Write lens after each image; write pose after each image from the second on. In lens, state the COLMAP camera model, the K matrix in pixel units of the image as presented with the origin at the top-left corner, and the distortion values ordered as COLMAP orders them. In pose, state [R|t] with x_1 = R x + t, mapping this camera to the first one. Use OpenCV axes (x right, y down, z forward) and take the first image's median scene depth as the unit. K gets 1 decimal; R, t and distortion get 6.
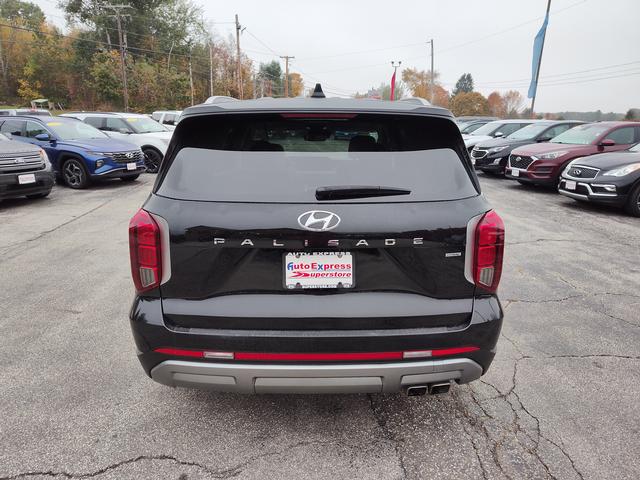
lens RADIAL K [[442.6, 0, 320.0], [0, 442.6, 240.0], [0, 0, 1]] dist [0.001562, -0.005365]
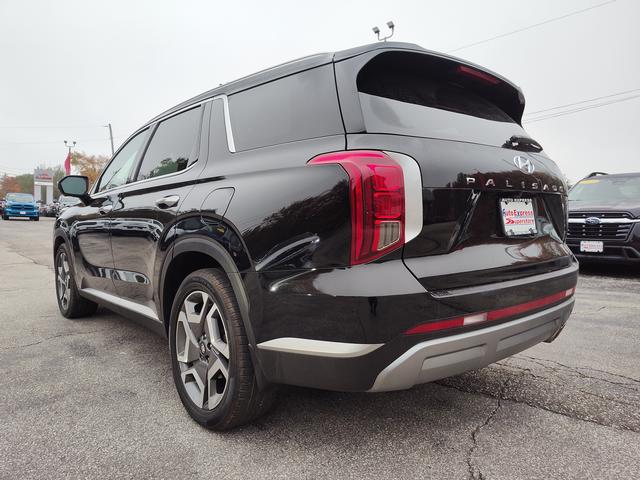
lens RADIAL K [[442.6, 0, 320.0], [0, 442.6, 240.0], [0, 0, 1]] dist [0.001562, -0.005365]
pose [[0.758257, -0.033442, 0.651098, -0.785486], [0.159527, 0.977842, -0.135558, 0.143737], [-0.632137, 0.206655, 0.746790, 0.423793]]
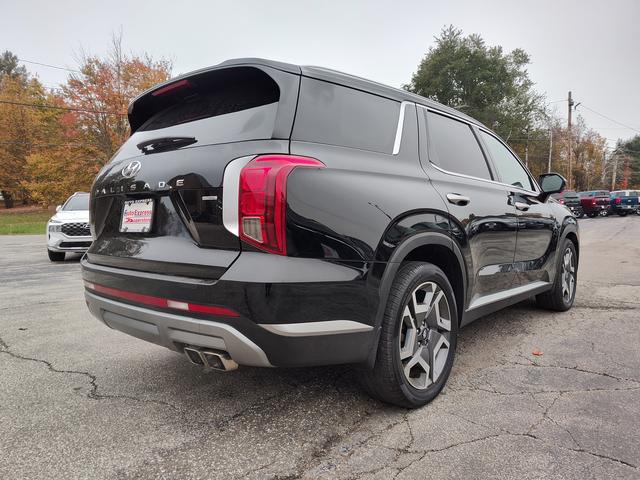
lens RADIAL K [[442.6, 0, 320.0], [0, 442.6, 240.0], [0, 0, 1]] dist [0.001562, -0.005365]
pose [[0.732181, 0.017046, -0.680897, 0.865519], [-0.151893, 0.978598, -0.138835, 0.166487], [0.663958, 0.205076, 0.719099, 0.398800]]
